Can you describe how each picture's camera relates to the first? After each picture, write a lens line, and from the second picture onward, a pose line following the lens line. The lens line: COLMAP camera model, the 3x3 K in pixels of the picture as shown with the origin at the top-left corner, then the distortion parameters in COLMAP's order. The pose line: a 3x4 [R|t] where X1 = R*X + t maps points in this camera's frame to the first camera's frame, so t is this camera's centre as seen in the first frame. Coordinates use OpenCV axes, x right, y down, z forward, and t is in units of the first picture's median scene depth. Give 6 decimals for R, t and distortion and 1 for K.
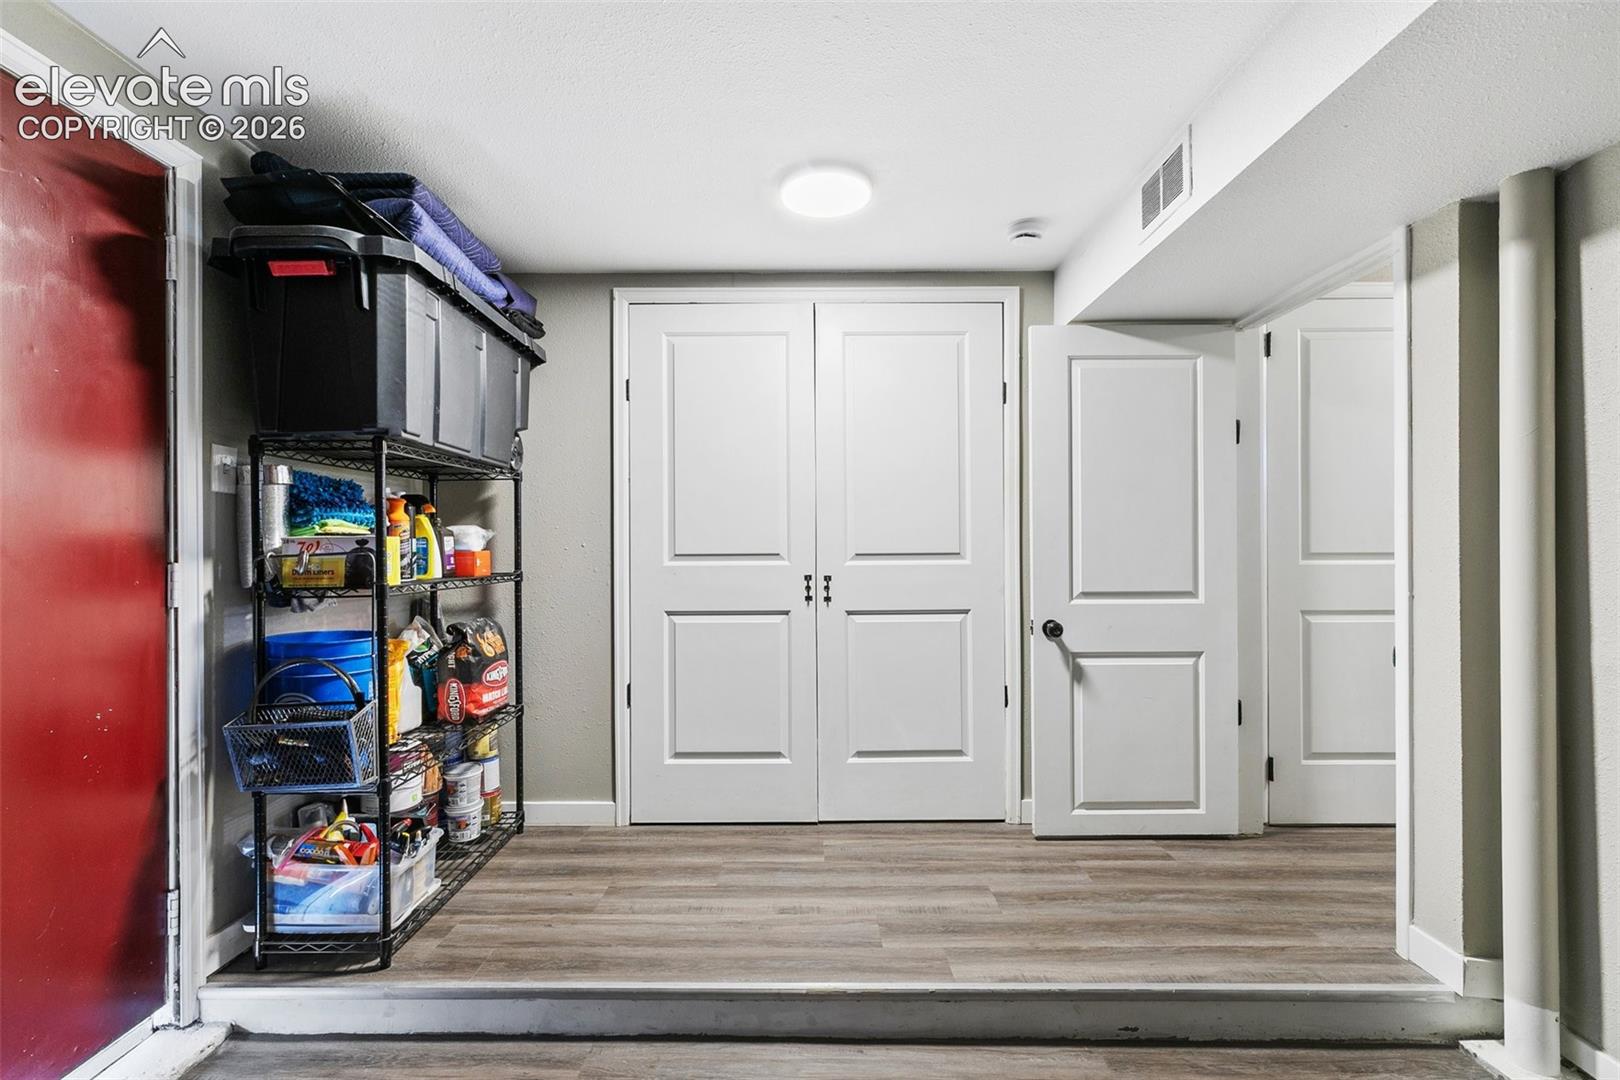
lens RADIAL K [[719.2, 0, 805.8], [0, 719.2, 541.7], [0, 0, 1]] dist [0.004082, -0.000269]
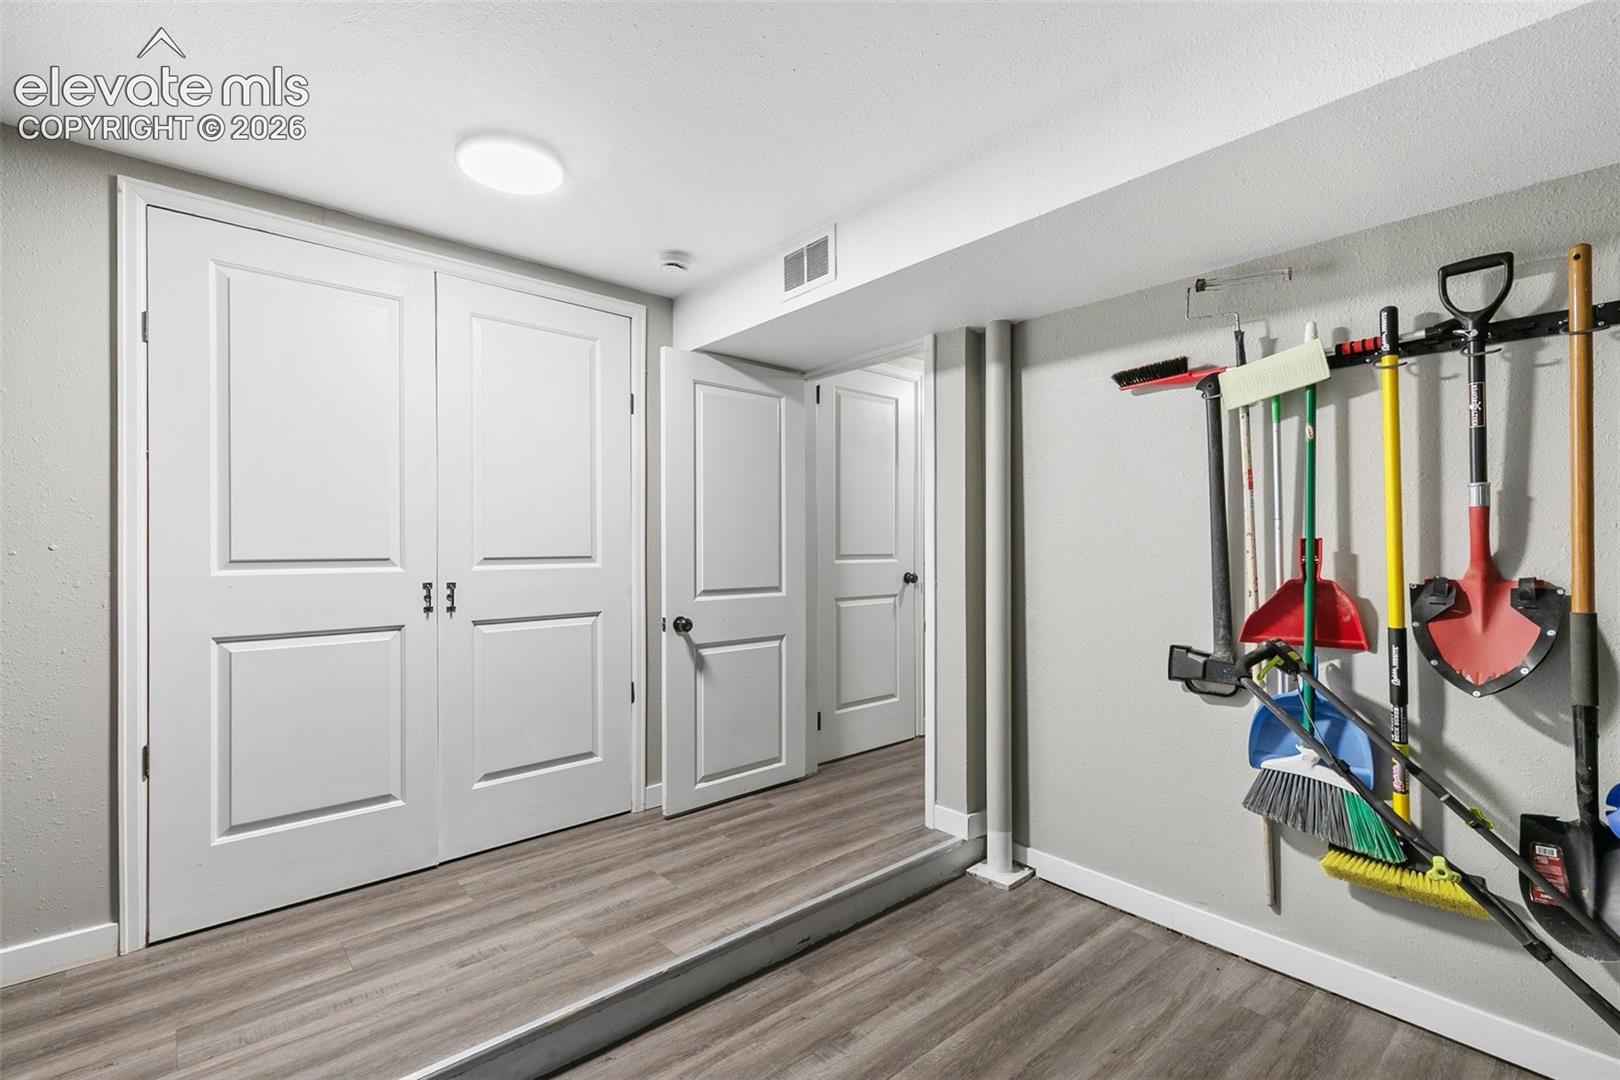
lens RADIAL K [[719.2, 0, 805.8], [0, 719.2, 541.7], [0, 0, 1]] dist [0.004082, -0.000269]
pose [[0.747582, 0.007441, 0.664128, -0.267307], [-0.005275, 0.999972, -0.005265, -0.001249], [-0.664148, 0.000432, 0.747601, 0.052758]]
